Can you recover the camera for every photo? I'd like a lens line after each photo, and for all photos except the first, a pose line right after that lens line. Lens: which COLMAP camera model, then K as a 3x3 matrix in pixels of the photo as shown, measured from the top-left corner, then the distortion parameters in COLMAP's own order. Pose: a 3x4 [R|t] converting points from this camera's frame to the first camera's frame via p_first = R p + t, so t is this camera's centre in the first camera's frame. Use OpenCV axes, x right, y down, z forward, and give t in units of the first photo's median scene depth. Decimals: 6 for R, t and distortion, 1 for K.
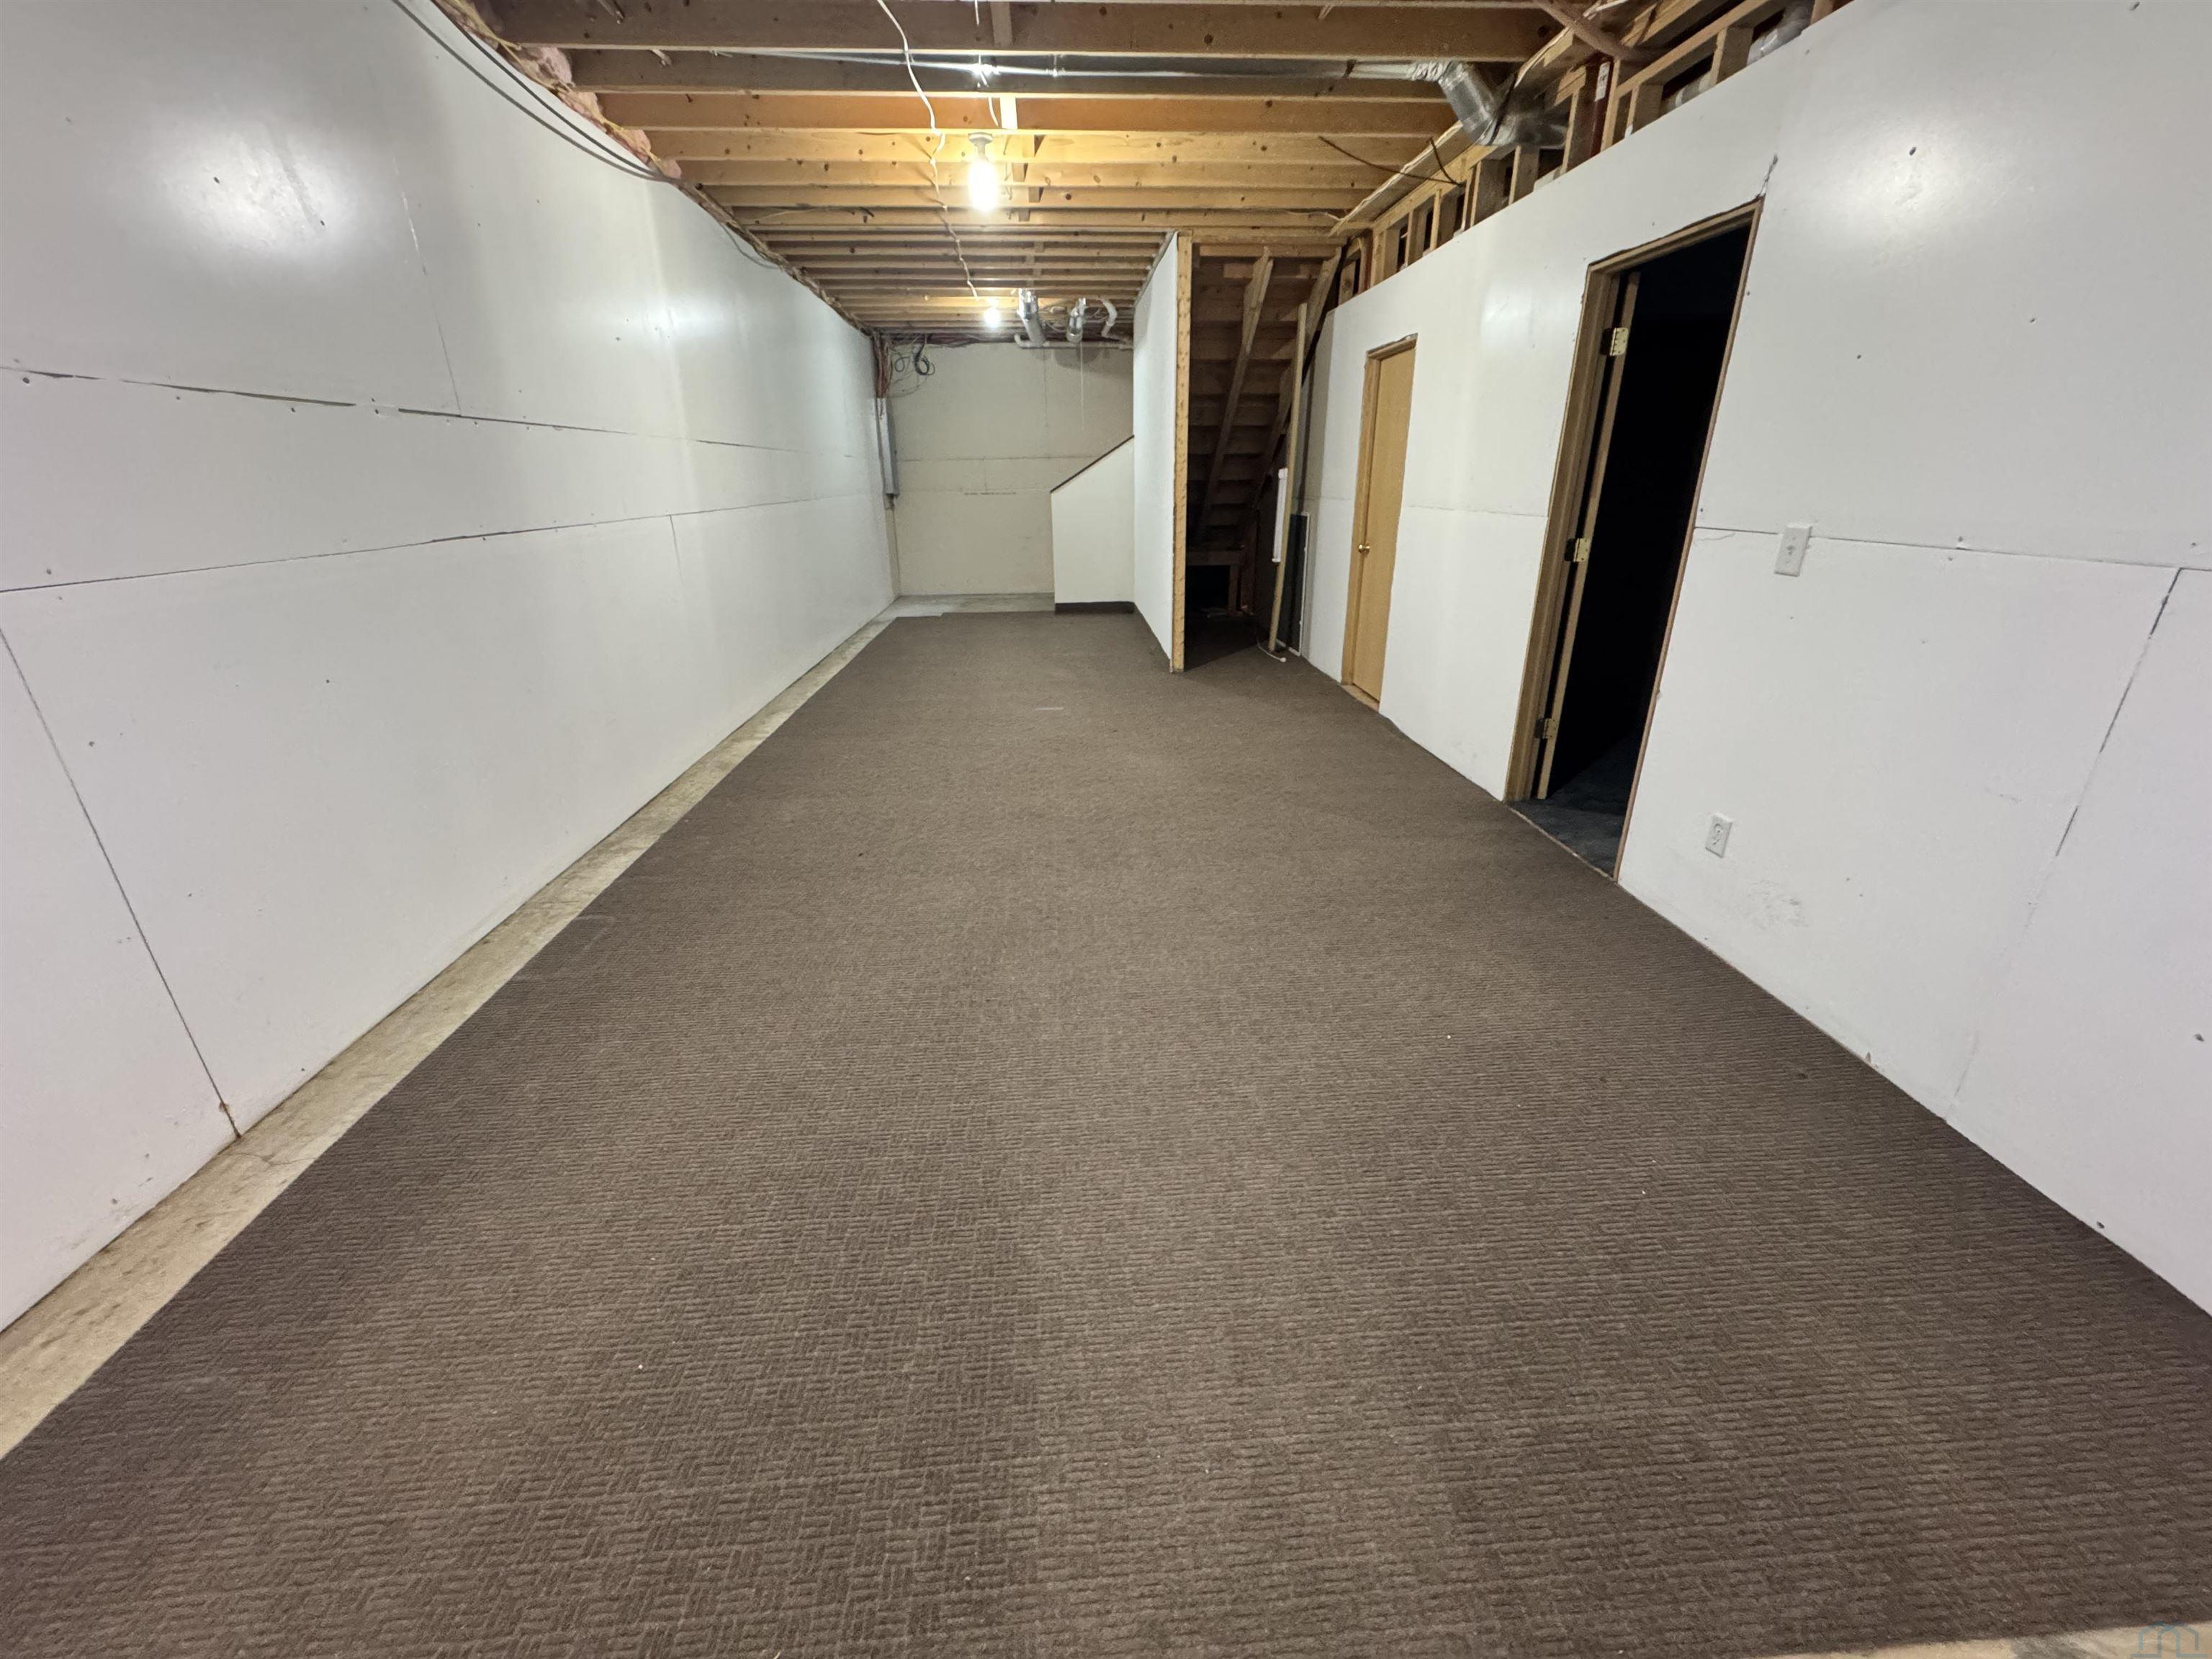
lens RADIAL K [[875.4, 0, 1108.0], [0, 875.4, 824.5], [0, 0, 1]] dist [-0.002294, -0.000095]
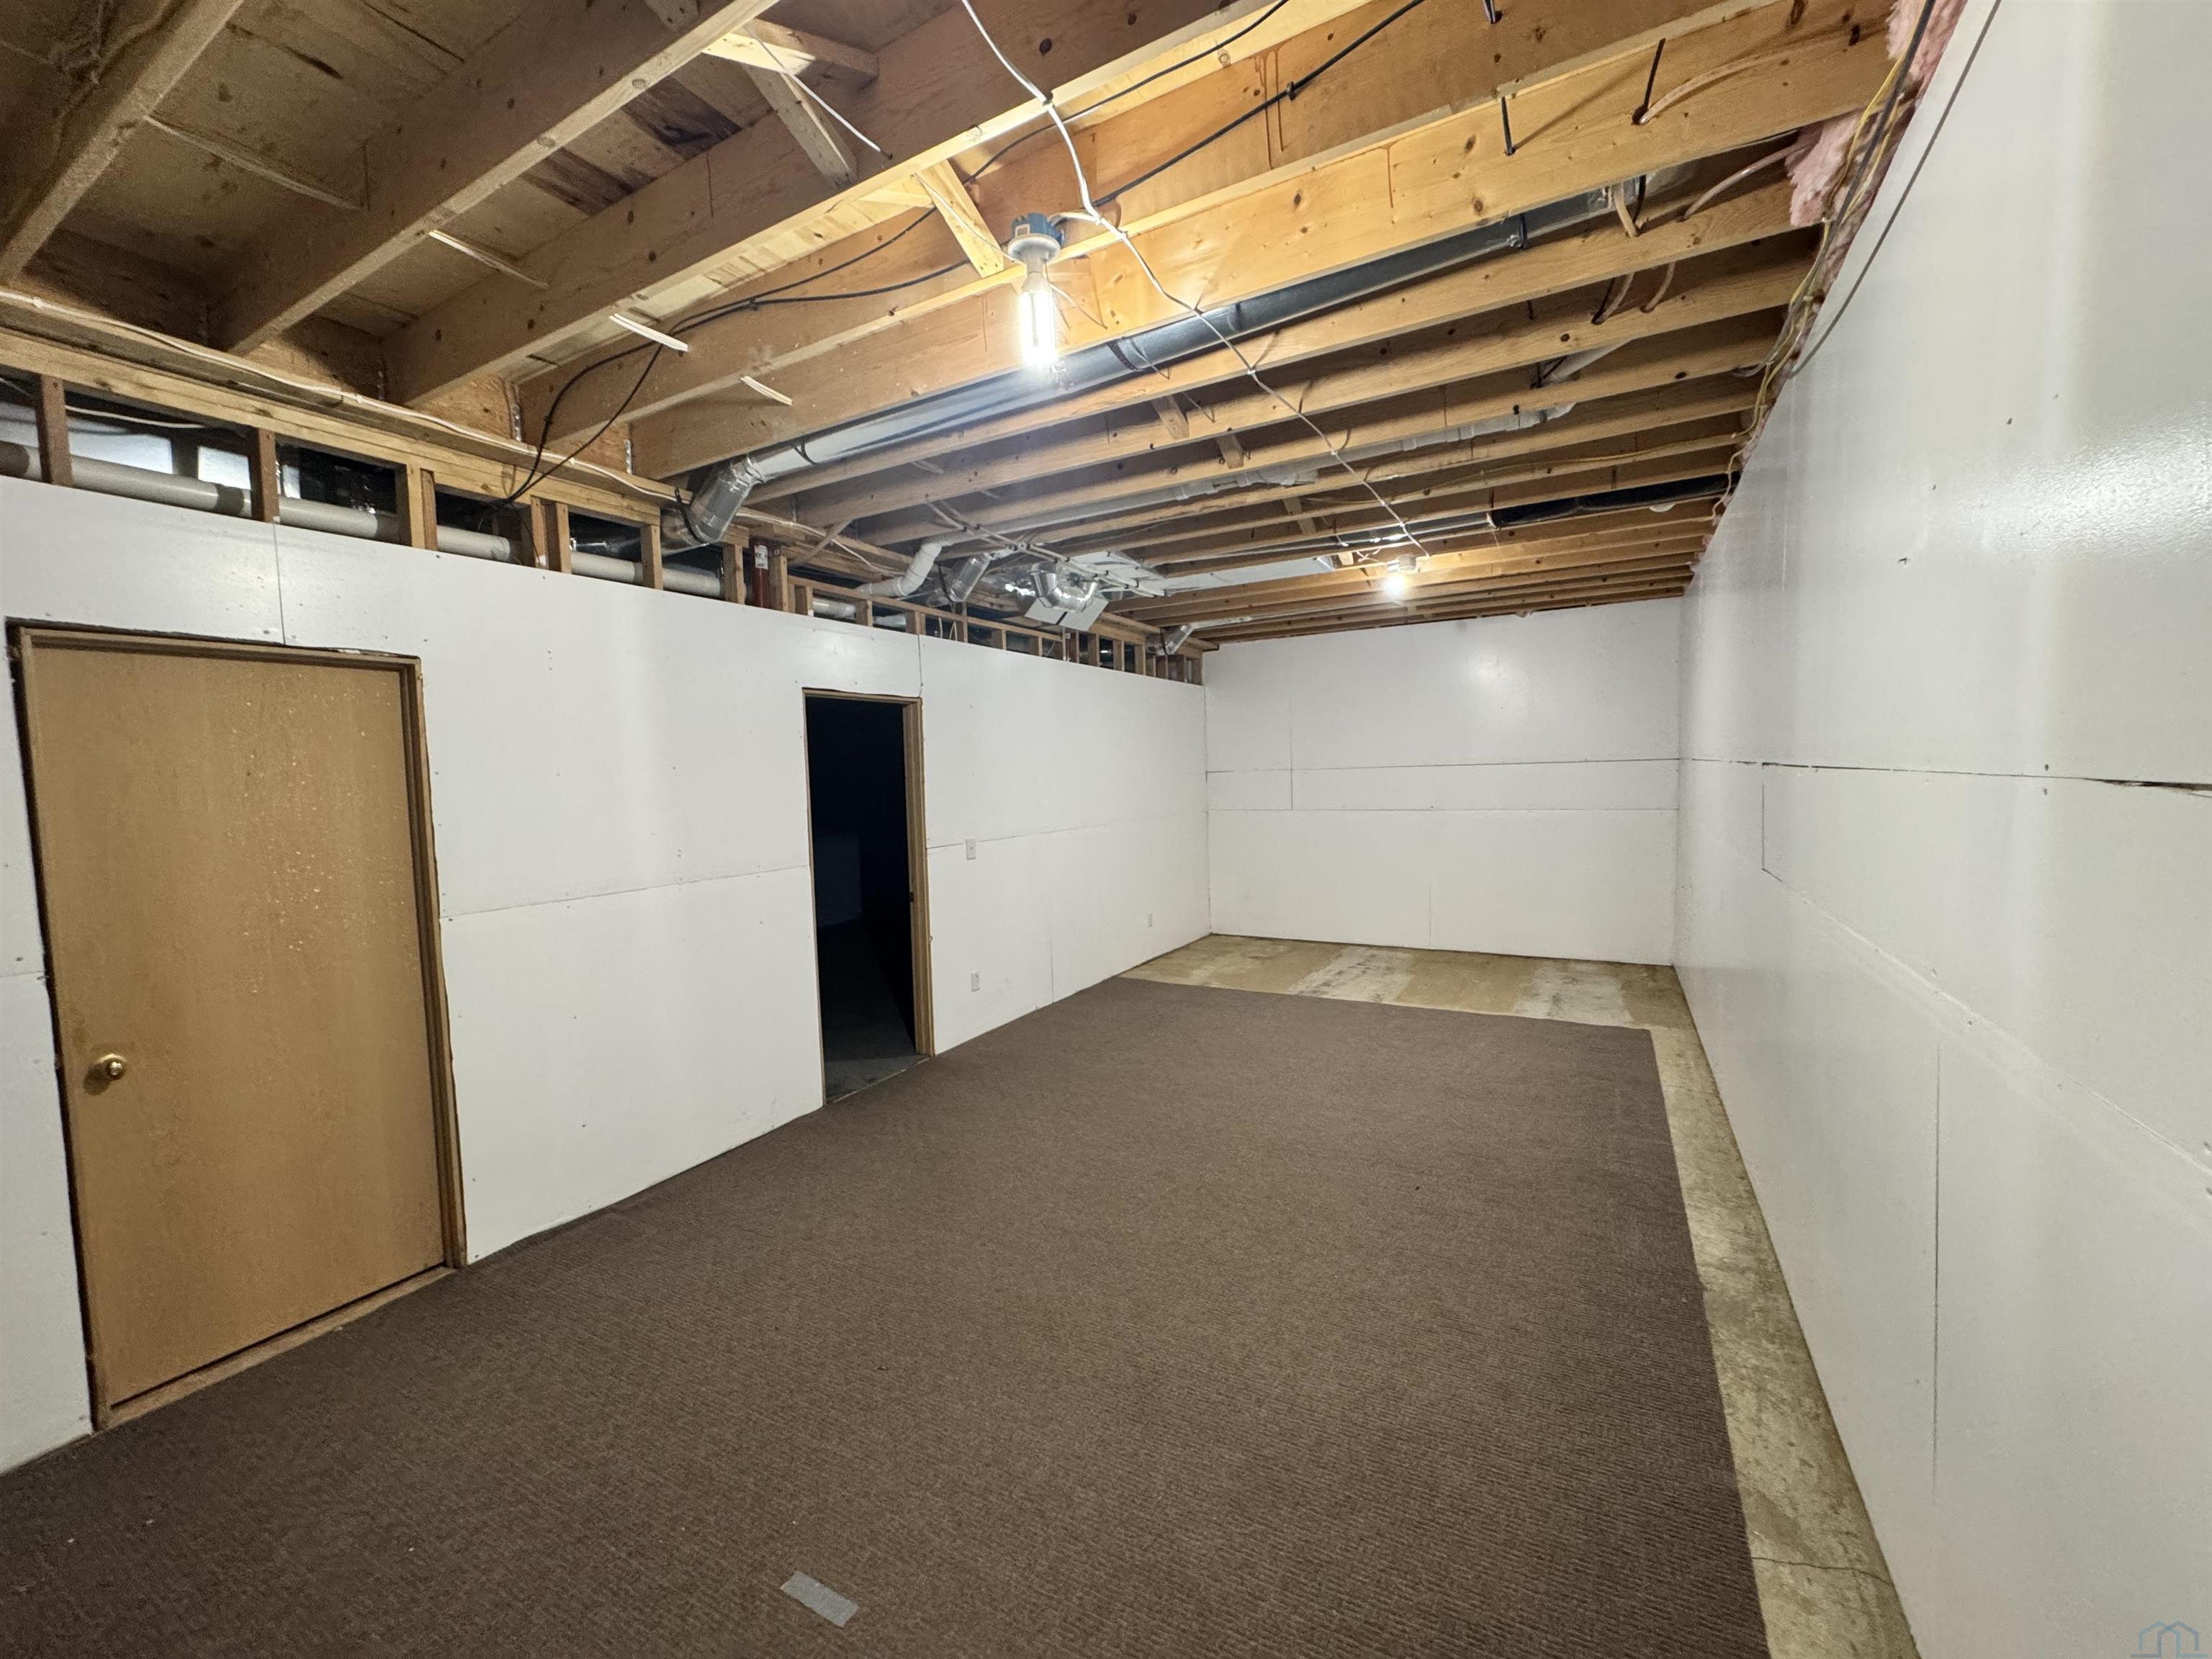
lens RADIAL K [[875.4, 0, 1108.0], [0, 875.4, 824.5], [0, 0, 1]] dist [-0.002294, -0.000095]
pose [[-0.838512, 0.004684, 0.544863, -0.527692], [0.238511, 0.902229, 0.359299, -0.760179], [-0.489908, 0.431232, -0.757647, 1.736980]]
